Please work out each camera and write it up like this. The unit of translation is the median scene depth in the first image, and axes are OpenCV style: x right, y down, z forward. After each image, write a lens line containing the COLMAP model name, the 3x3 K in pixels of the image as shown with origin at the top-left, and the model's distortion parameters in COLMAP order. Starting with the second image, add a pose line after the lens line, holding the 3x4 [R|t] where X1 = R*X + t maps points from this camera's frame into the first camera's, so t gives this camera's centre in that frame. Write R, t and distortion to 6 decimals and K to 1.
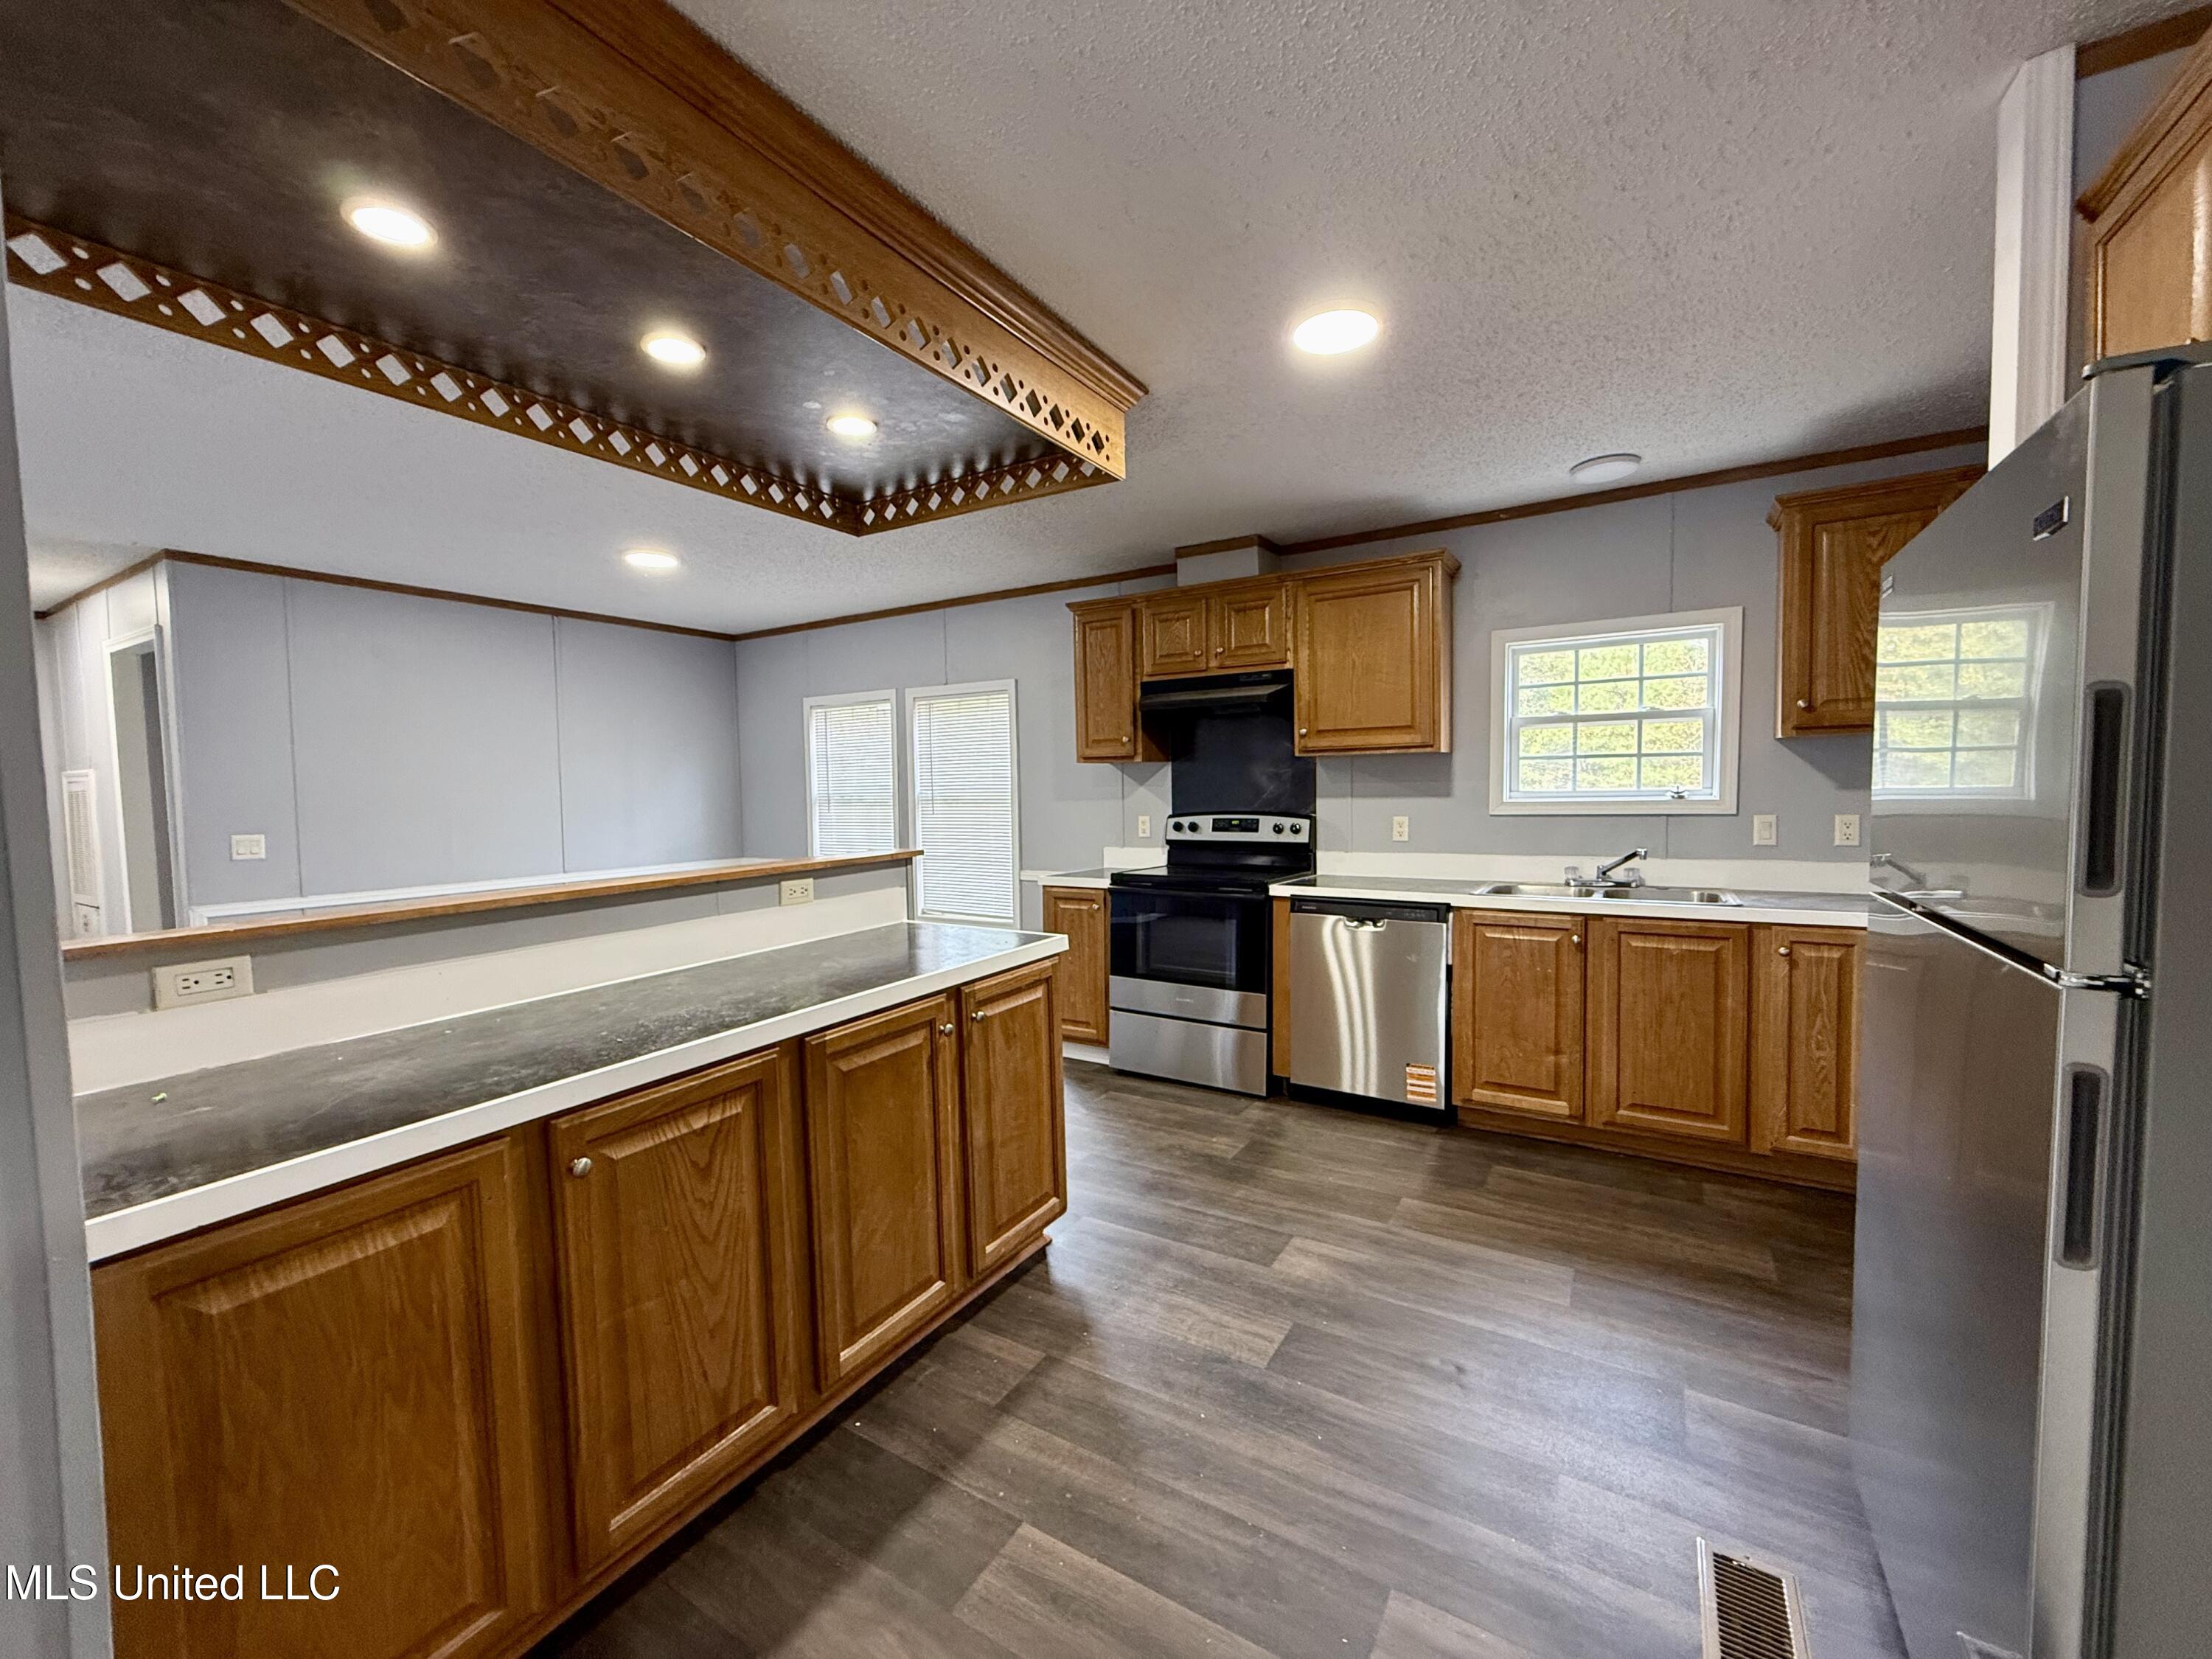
lens RADIAL K [[884.5, 0, 1106.0], [0, 884.5, 829.5], [0, 0, 1]] dist [0.011858, -0.000043]
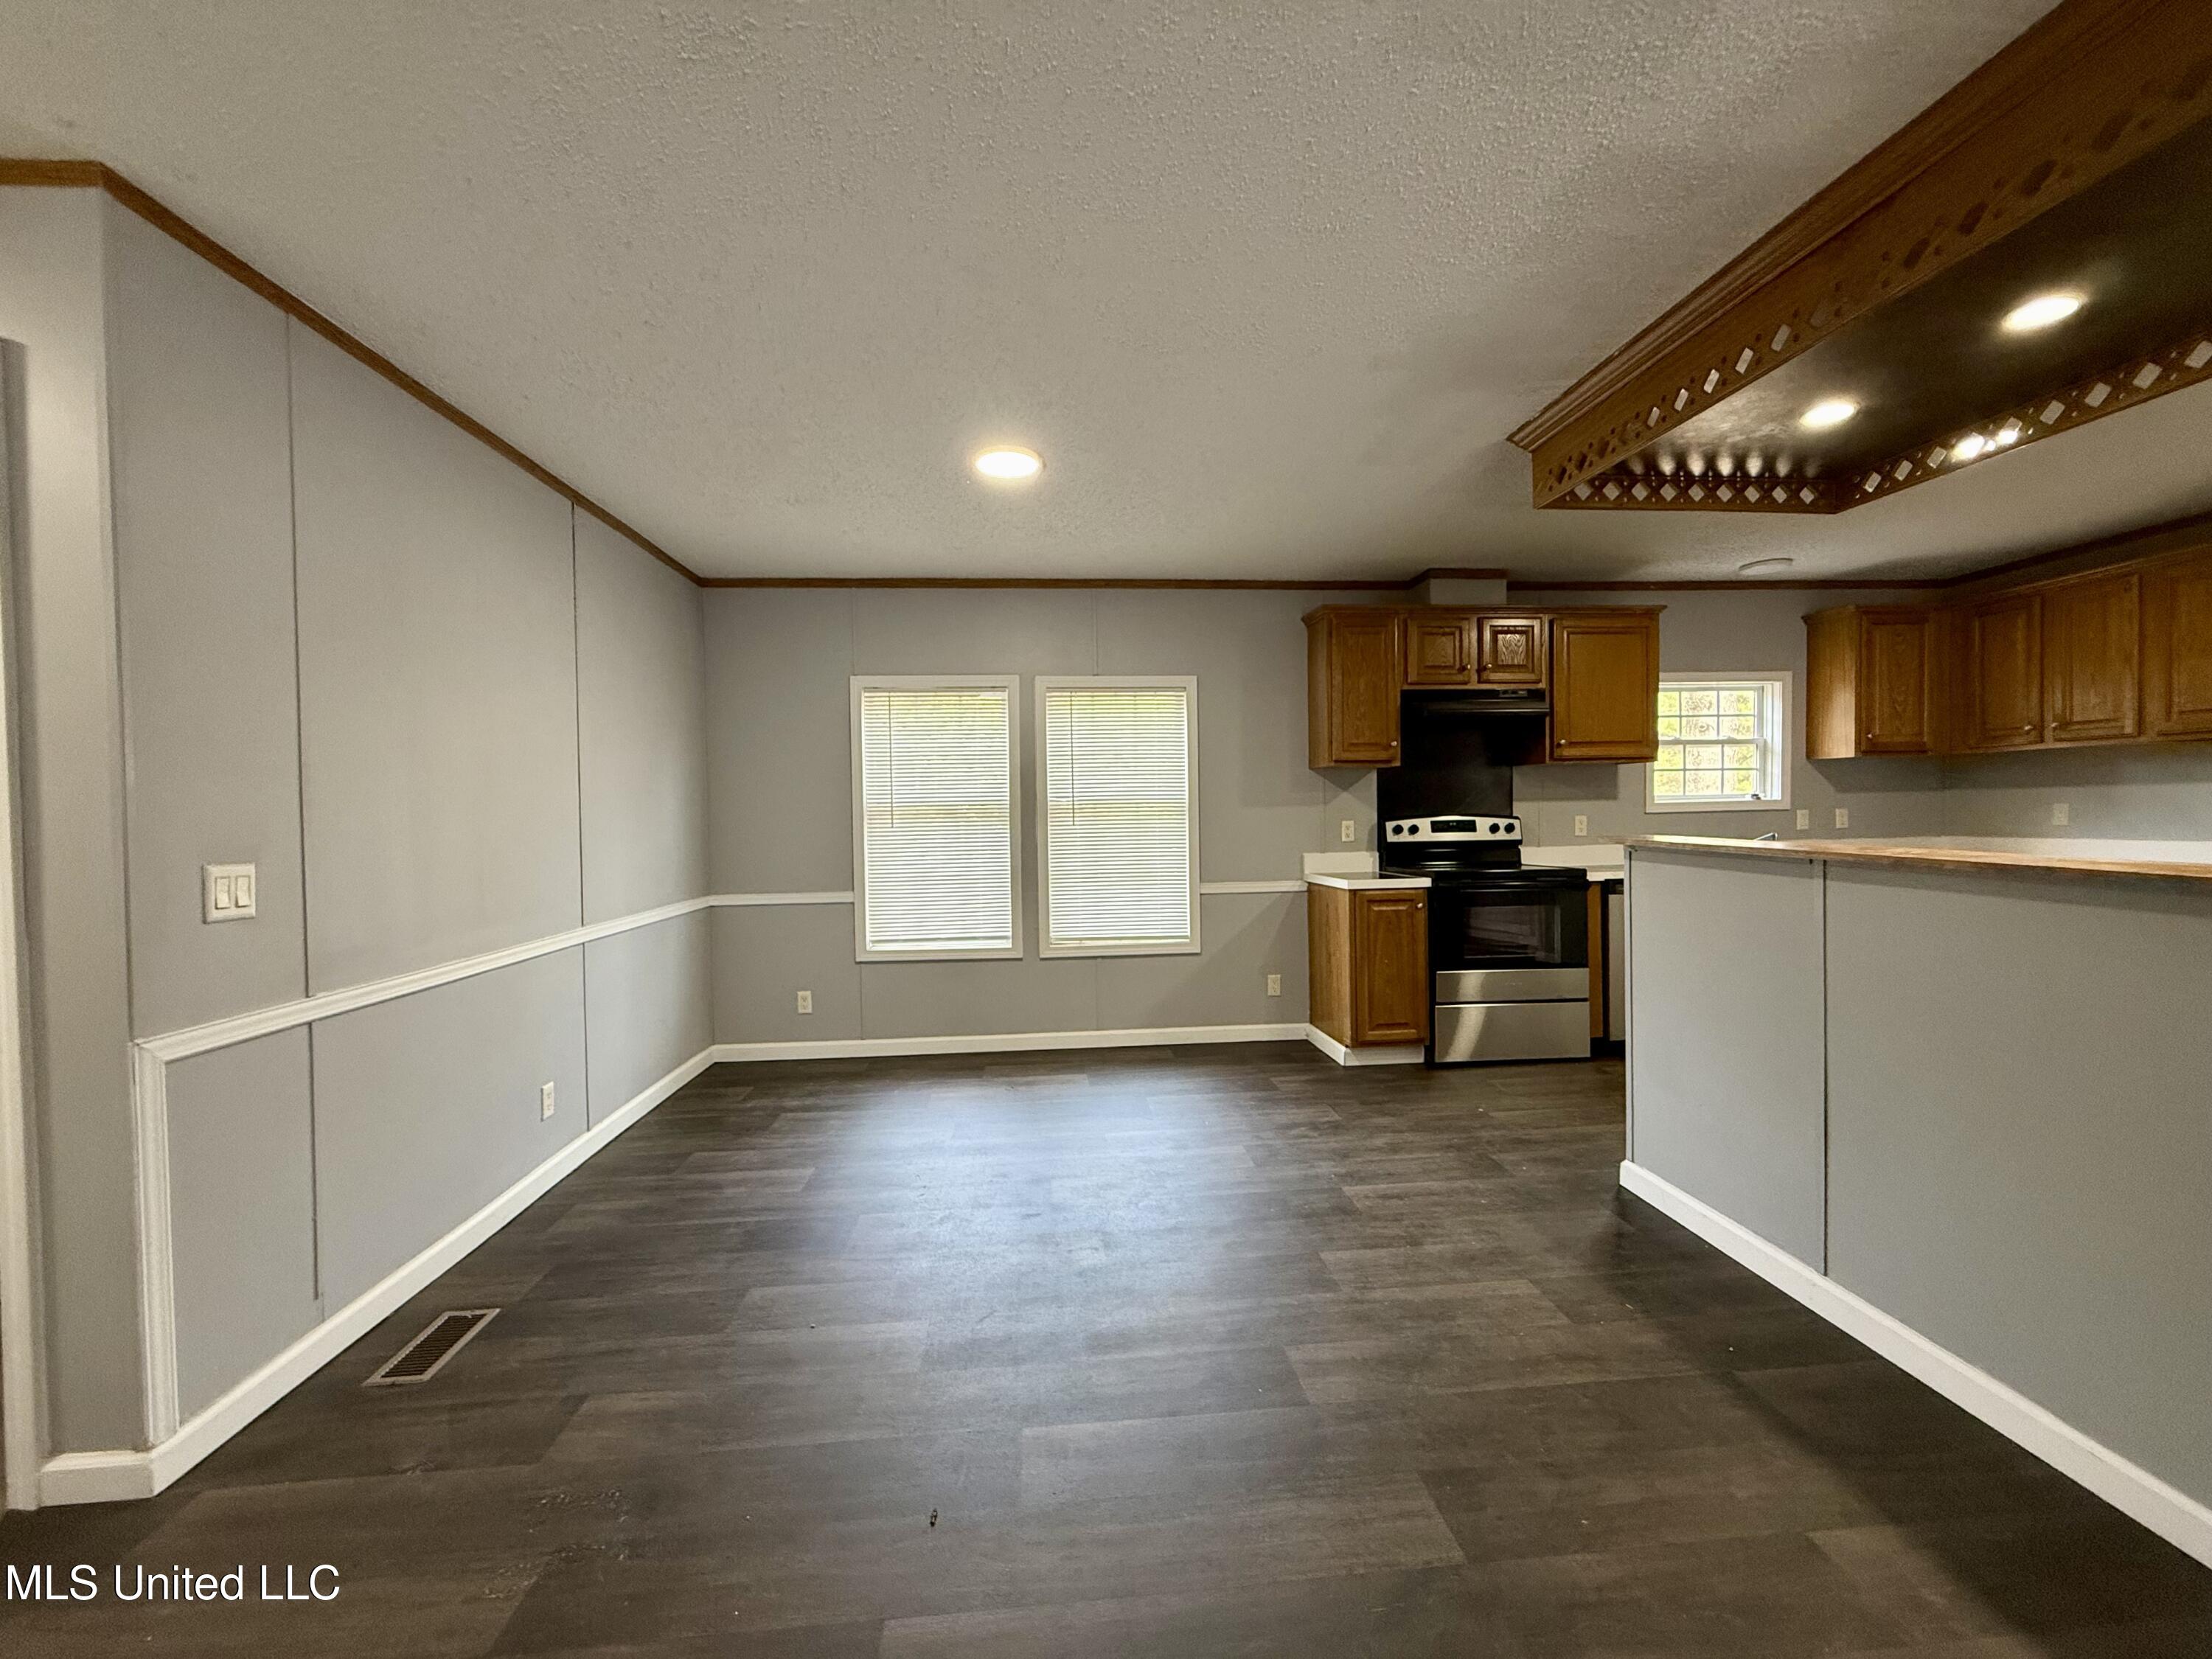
lens RADIAL K [[875.1, 0, 1106.0], [0, 875.1, 829.5], [0, 0, 1]] dist [-0.001814, -0.000255]
pose [[0.805391, -0.009915, 0.592661, -0.866332], [0.033477, 0.999025, -0.028780, 0.016249], [-0.591798, 0.043019, 0.804938, 0.393043]]
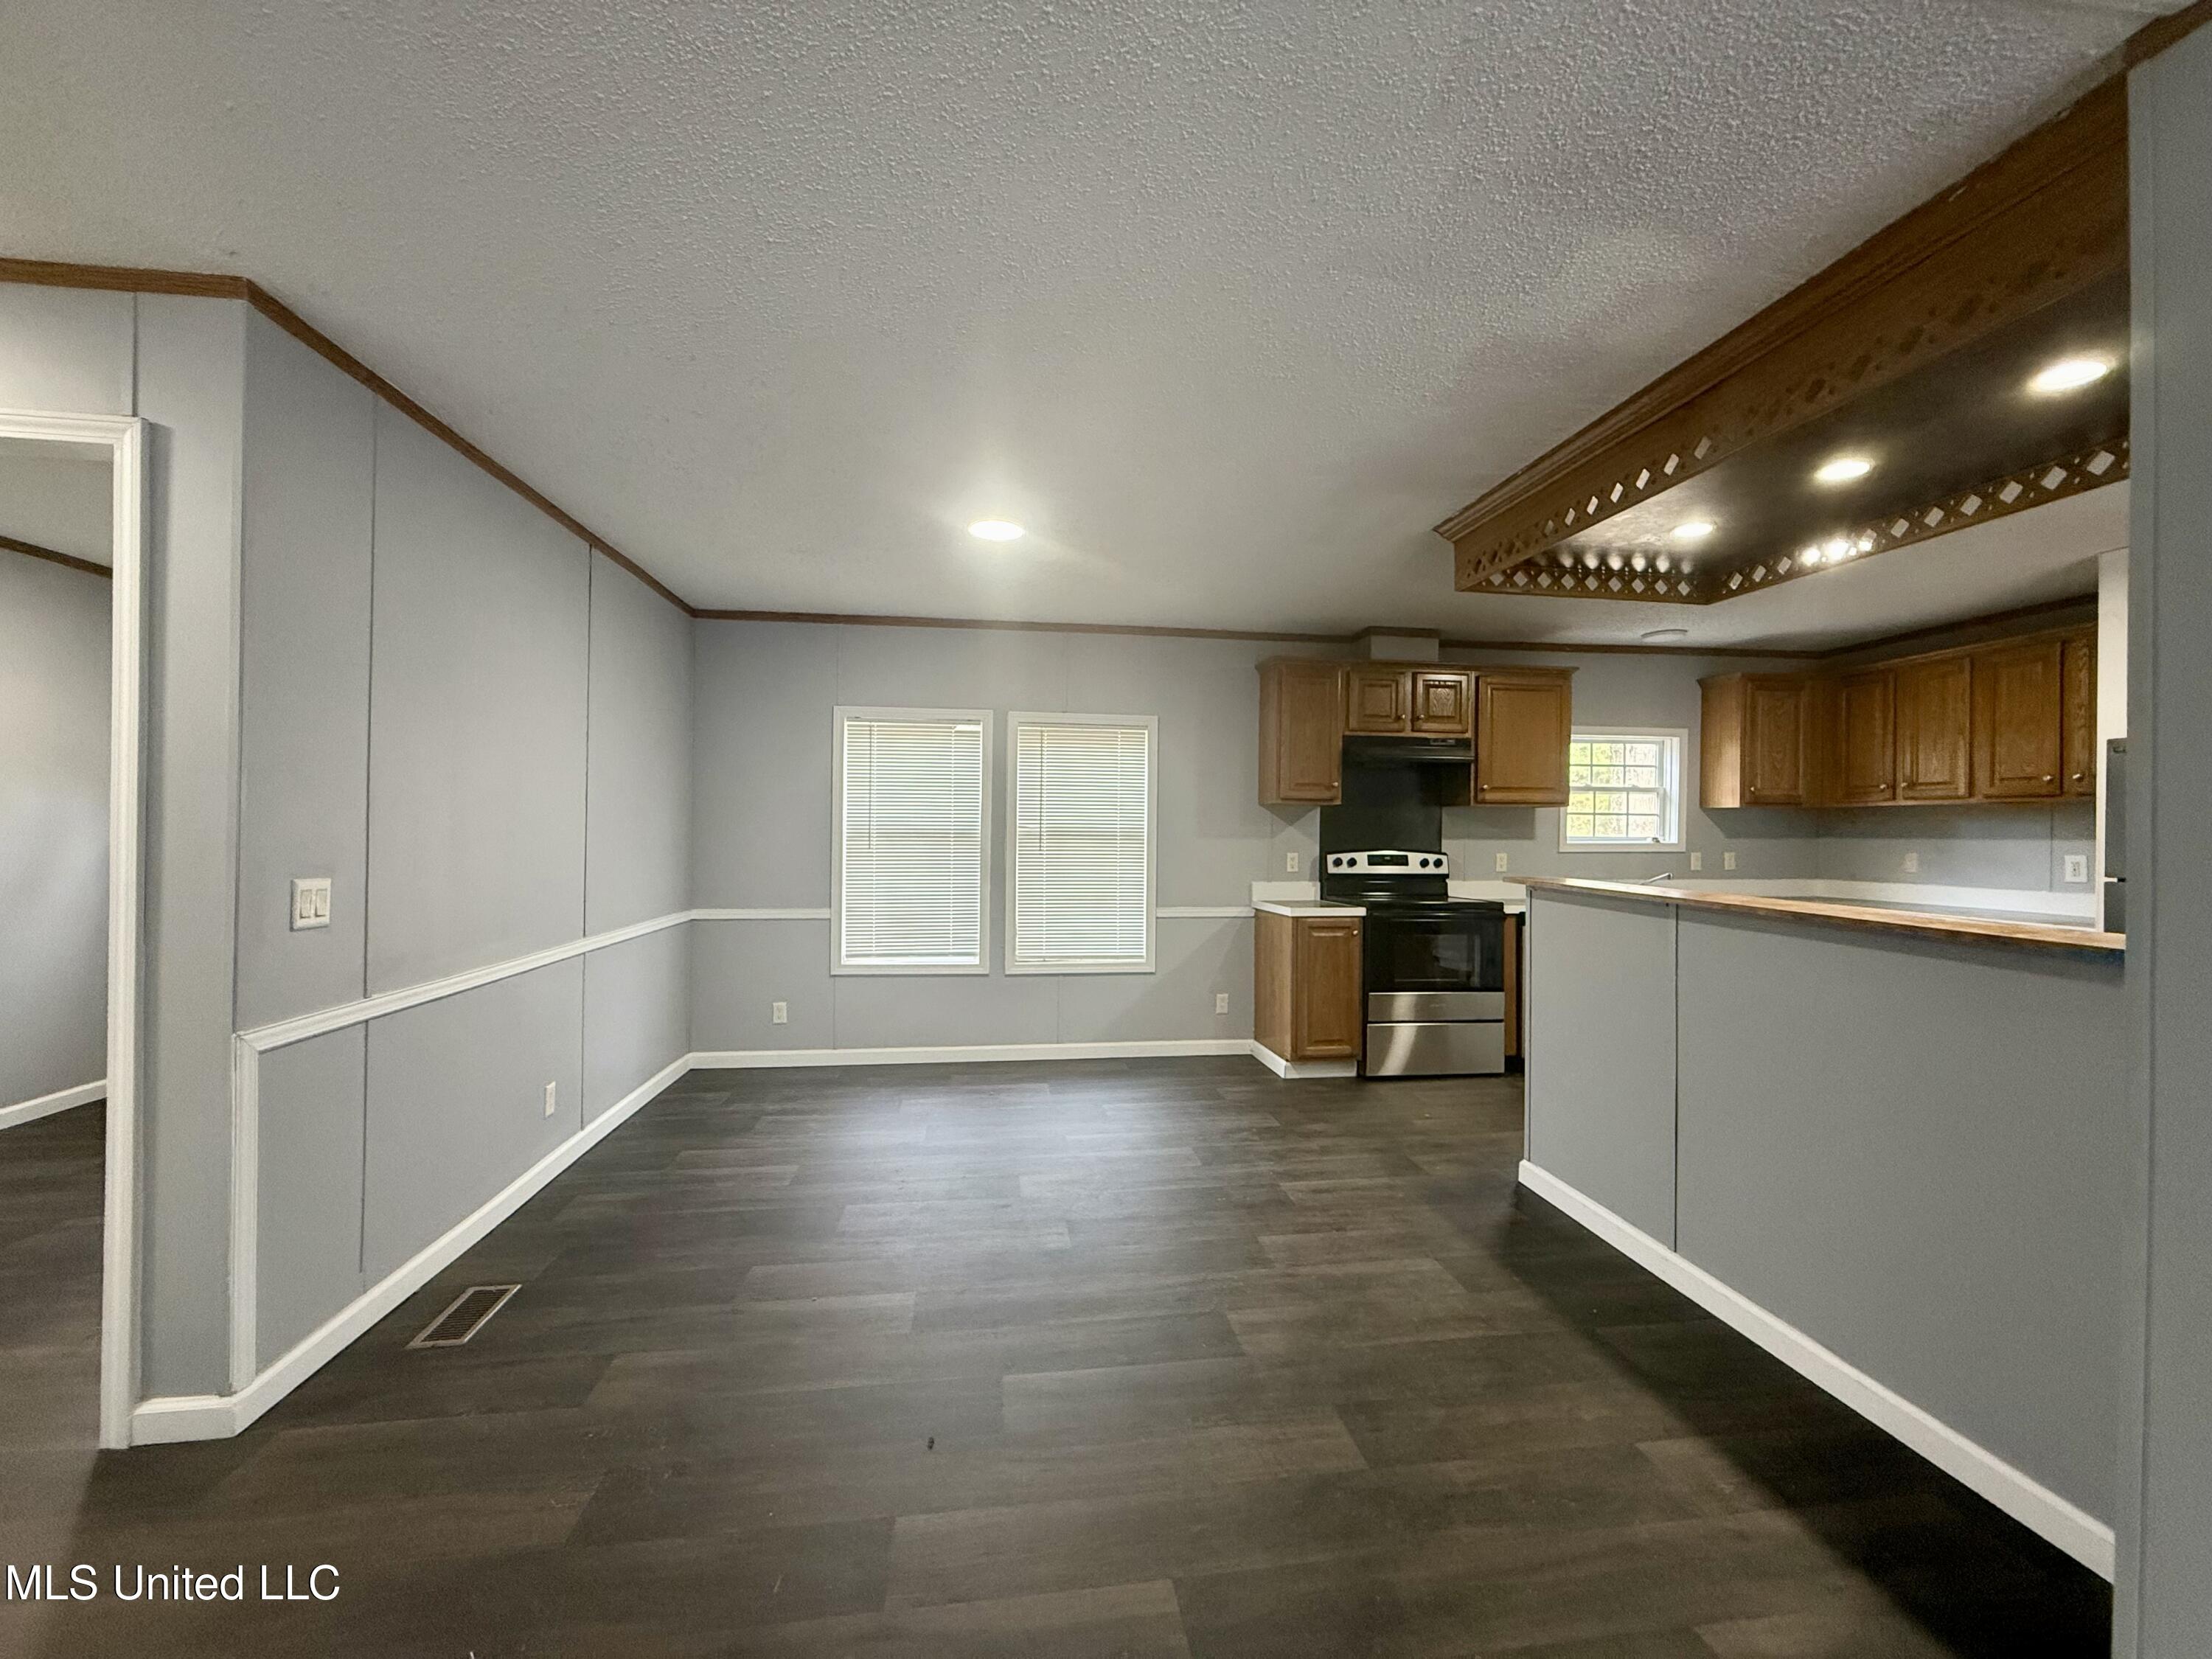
lens RADIAL K [[875.1, 0, 1106.0], [0, 875.1, 829.5], [0, 0, 1]] dist [-0.001814, -0.000255]
pose [[0.771723, 0.022967, 0.635544, -0.929364], [0.010105, 0.998779, -0.048364, 0.007132], [-0.635879, 0.043746, 0.770548, 0.335839]]
